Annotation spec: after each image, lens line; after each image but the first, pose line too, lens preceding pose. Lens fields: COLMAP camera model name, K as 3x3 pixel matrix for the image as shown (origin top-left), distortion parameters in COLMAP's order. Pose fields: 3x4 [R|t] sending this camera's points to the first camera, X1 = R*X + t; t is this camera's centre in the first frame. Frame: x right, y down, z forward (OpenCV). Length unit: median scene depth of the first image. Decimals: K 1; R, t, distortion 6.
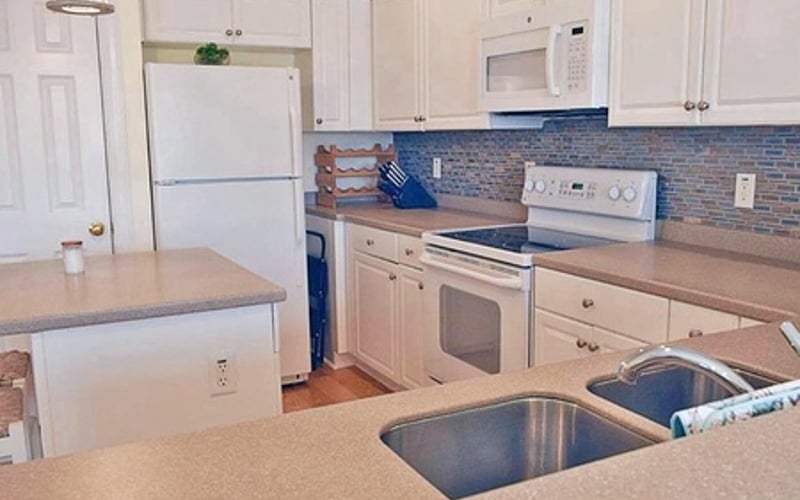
lens RADIAL K [[714.6, 0, 398.8], [0, 714.6, 252.9], [0, 0, 1]] dist [-0.000908, -0.002678]
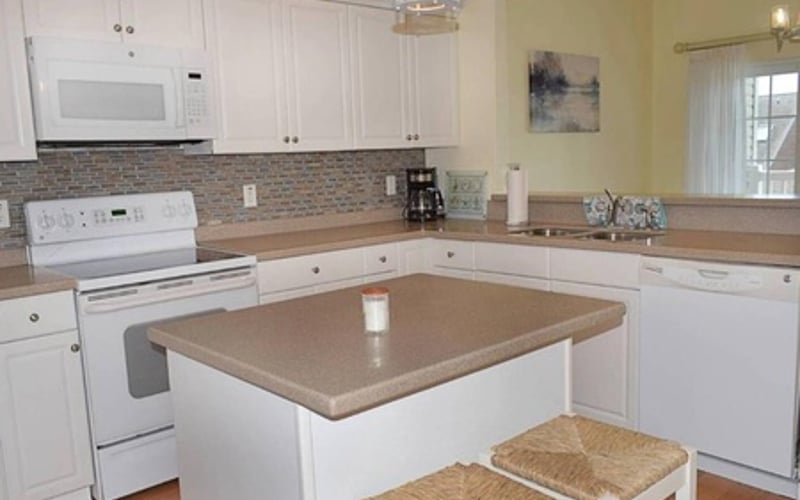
lens RADIAL K [[714.6, 0, 399.5], [0, 714.6, 248.7], [0, 0, 1]] dist [-0.000908, -0.002678]
pose [[-0.238391, -0.105552, 0.965416, -1.051972], [0.203196, 0.966653, 0.155863, -0.145222], [-0.949674, 0.233325, -0.208994, 0.997759]]
